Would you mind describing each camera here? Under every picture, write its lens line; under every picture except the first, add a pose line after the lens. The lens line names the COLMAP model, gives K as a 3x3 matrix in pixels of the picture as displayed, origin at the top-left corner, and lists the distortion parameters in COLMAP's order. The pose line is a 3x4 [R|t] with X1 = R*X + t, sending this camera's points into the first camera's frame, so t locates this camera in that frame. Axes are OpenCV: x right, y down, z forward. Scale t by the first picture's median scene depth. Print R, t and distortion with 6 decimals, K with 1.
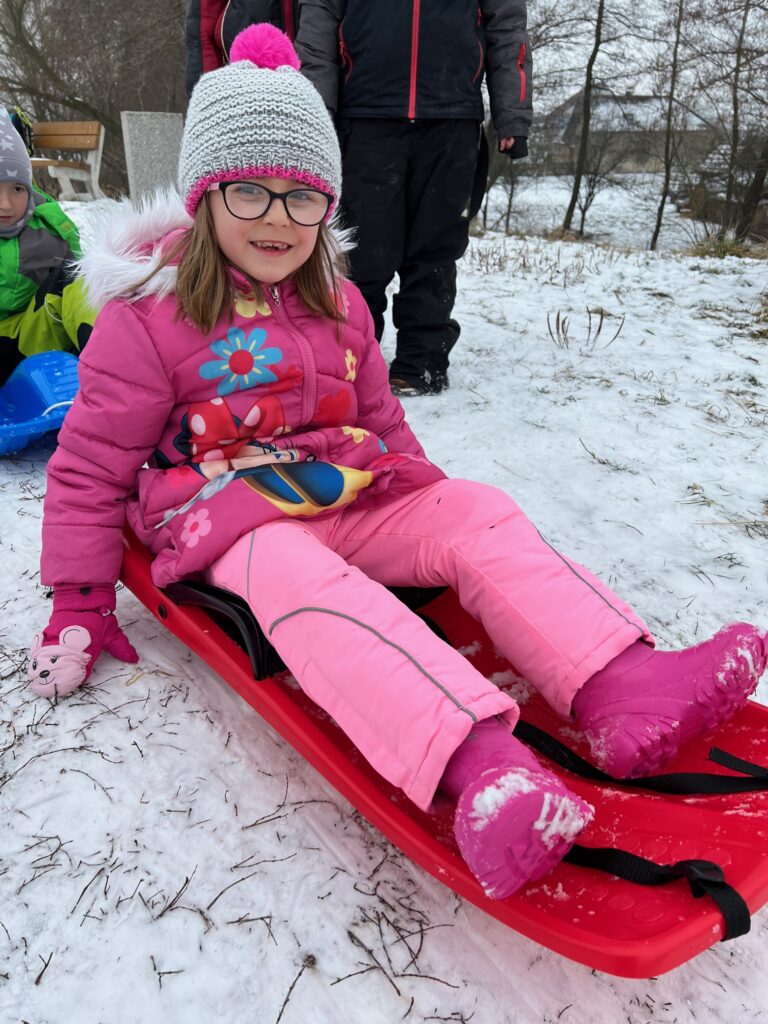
lens RADIAL K [[761.6, 0, 382.5], [0, 761.6, 521.0], [0, 0, 1]] dist [0.023674, -0.032183]
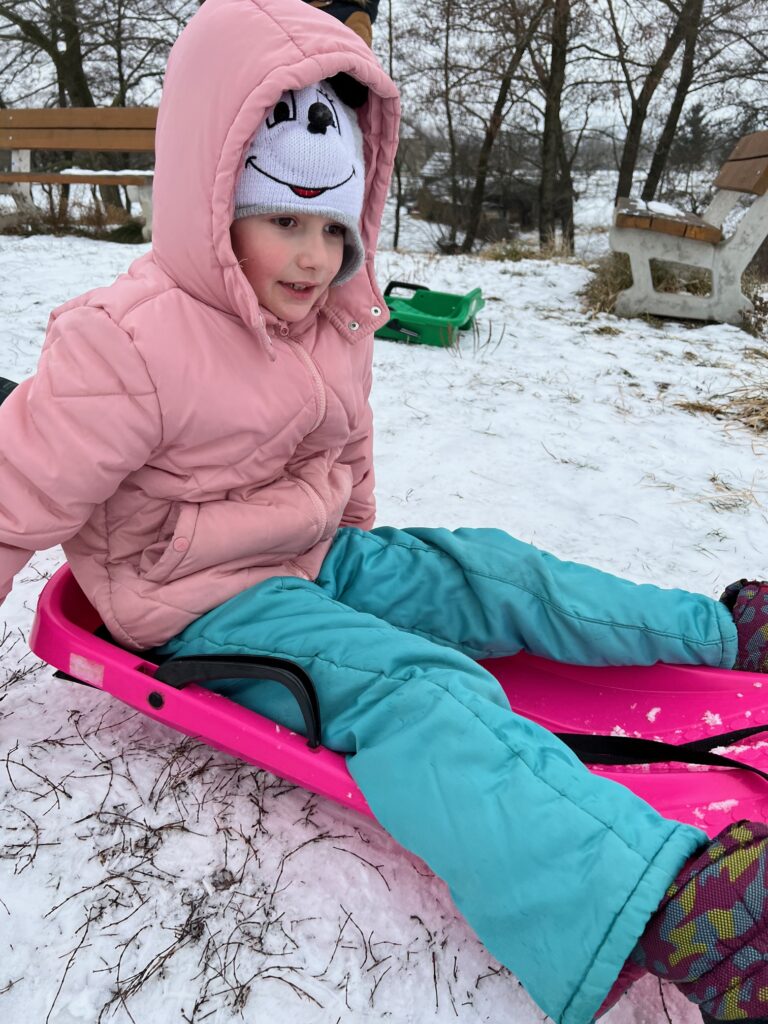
lens RADIAL K [[759.7, 0, 384.0], [0, 759.7, 506.6], [0, 0, 1]] dist [0.023120, -0.028233]
pose [[0.948850, -0.130239, 0.287613, -0.107042], [0.136043, 0.990703, -0.000197, -0.018712], [-0.284913, 0.039314, 0.957747, 0.013300]]
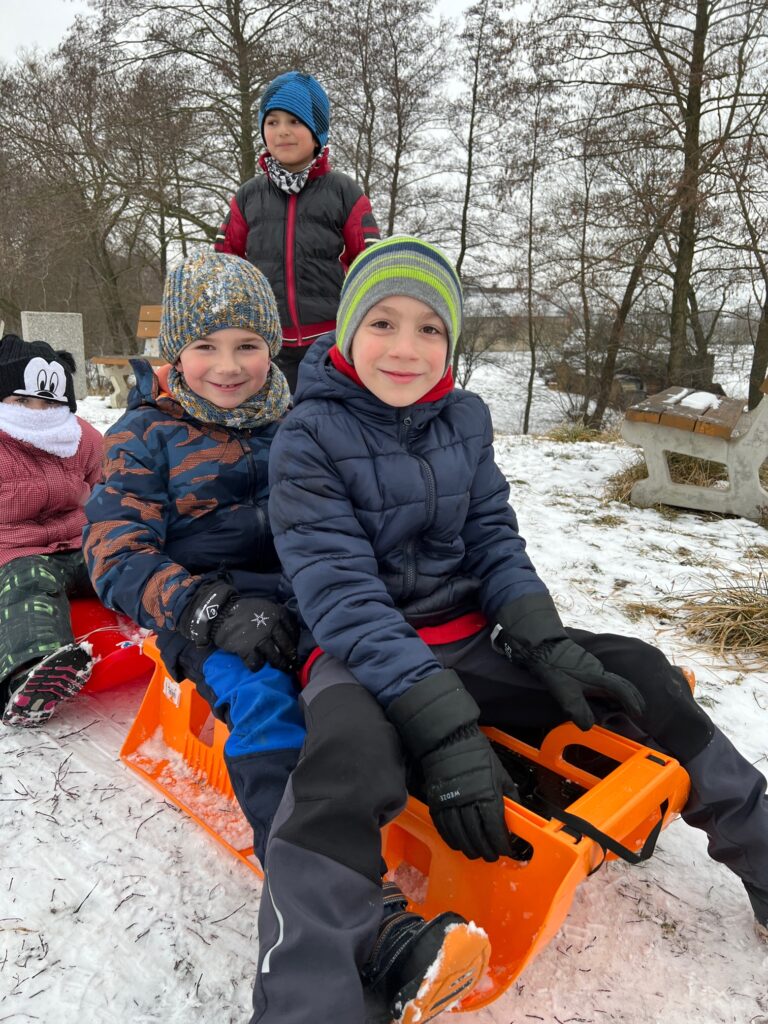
lens RADIAL K [[759.7, 0, 384.0], [0, 759.7, 506.6], [0, 0, 1]] dist [0.023120, -0.028233]
pose [[0.990951, -0.026184, 0.131642, 0.015613], [0.054808, 0.974231, -0.218793, -0.021802], [-0.122521, 0.224028, 0.966851, -0.035596]]
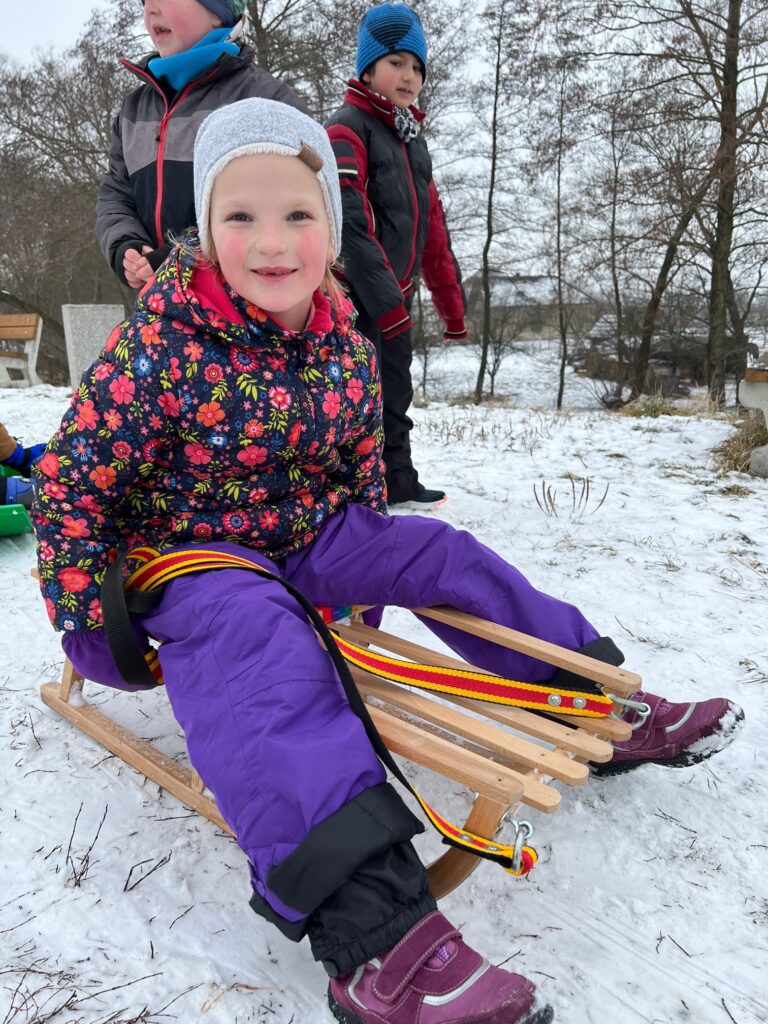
lens RADIAL K [[761.6, 0, 391.2], [0, 761.6, 516.9], [0, 0, 1]] dist [0.034071, -0.042937]
pose [[0.992731, -0.058313, 0.105285, -0.043669], [0.078773, 0.976197, -0.202074, -0.022714], [-0.090995, 0.208899, 0.973695, 0.026352]]
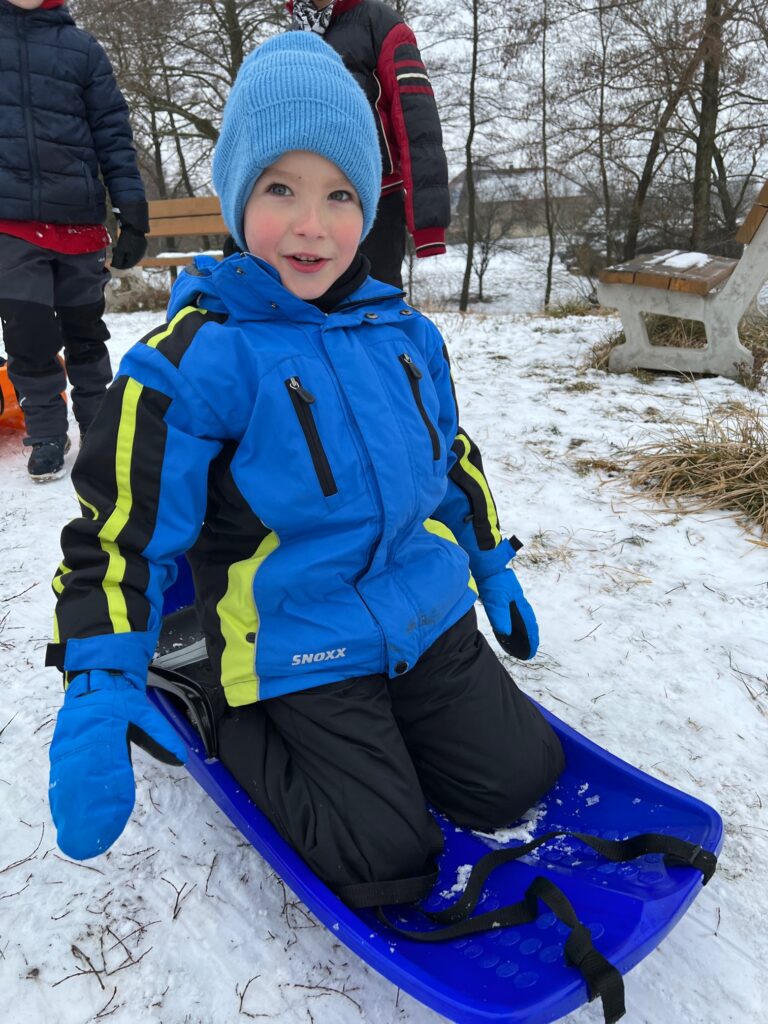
lens RADIAL K [[763.9, 0, 391.4], [0, 763.9, 508.4], [0, 0, 1]] dist [0.032123, -0.032331]
pose [[0.990300, -0.099099, 0.097394, 0.063061], [0.108444, 0.989469, -0.095867, 0.006648], [-0.086869, 0.105498, 0.990618, -0.045162]]
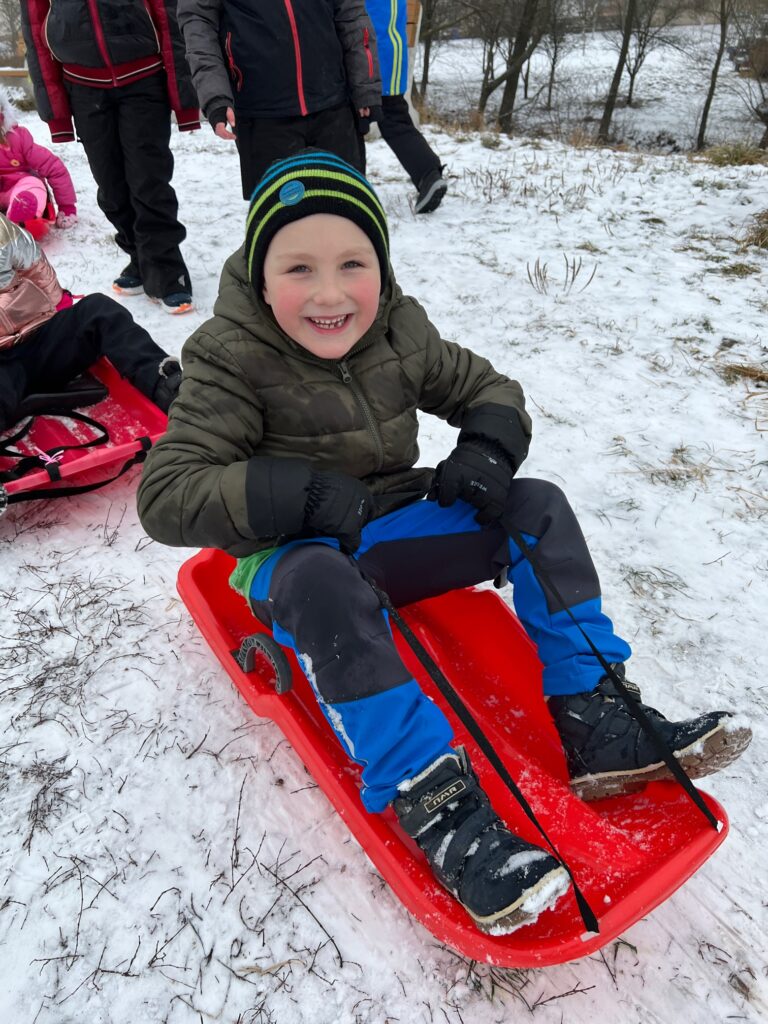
lens RADIAL K [[759.7, 0, 384.0], [0, 759.7, 506.6], [0, 0, 1]] dist [0.023120, -0.028233]
pose [[0.998507, -0.010545, -0.053596, 0.035238], [0.017232, 0.991895, 0.125884, -0.034760], [0.051834, -0.126619, 0.990596, -0.085834]]
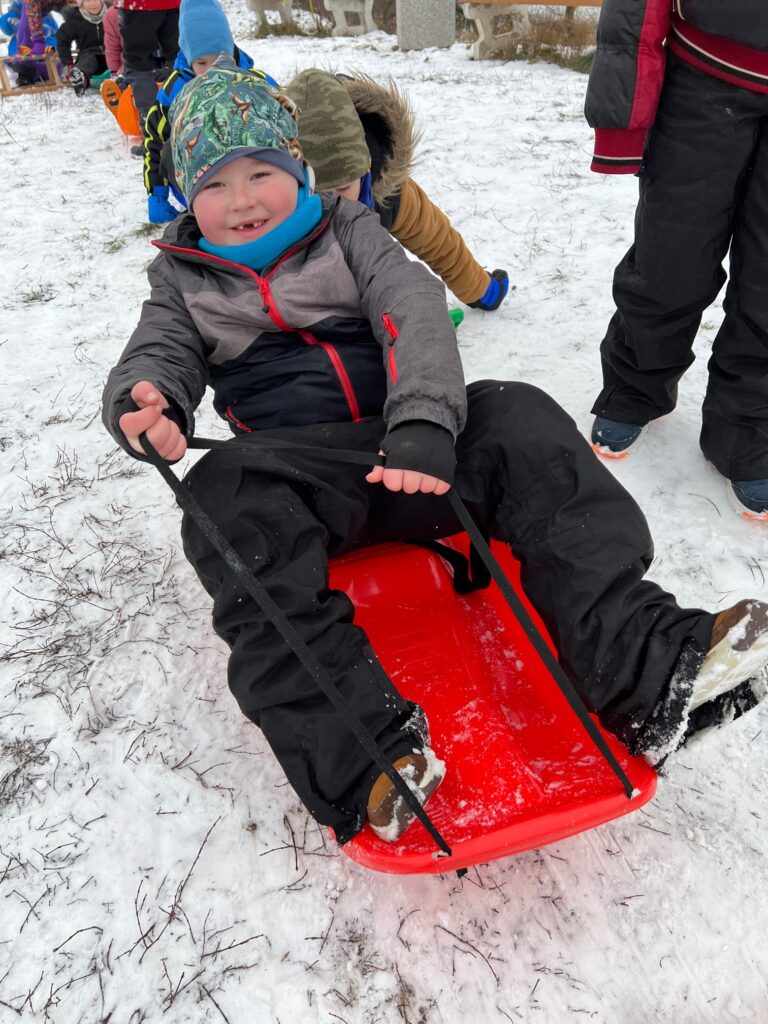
lens RADIAL K [[769.3, 0, 389.4], [0, 769.3, 511.3], [0, 0, 1]] dist [0.000309, -0.003300]
pose [[0.942010, 0.152467, -0.298950, 0.076064], [-0.092407, 0.974244, 0.205695, -0.050382], [0.322611, -0.166142, 0.931836, -0.025336]]
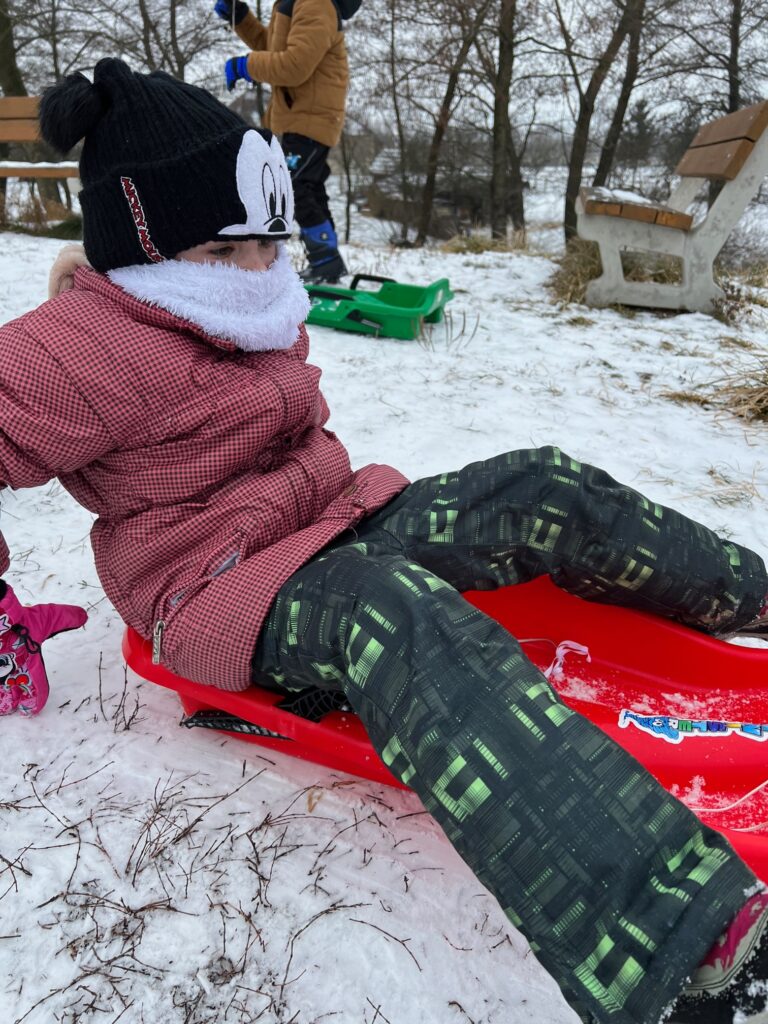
lens RADIAL K [[761.6, 0, 382.5], [0, 761.6, 521.0], [0, 0, 1]] dist [0.023674, -0.032183]
pose [[0.928117, -0.163557, 0.334435, -0.109140], [0.164749, 0.986018, 0.025007, -0.022072], [-0.333850, 0.031888, 0.942087, 0.044189]]
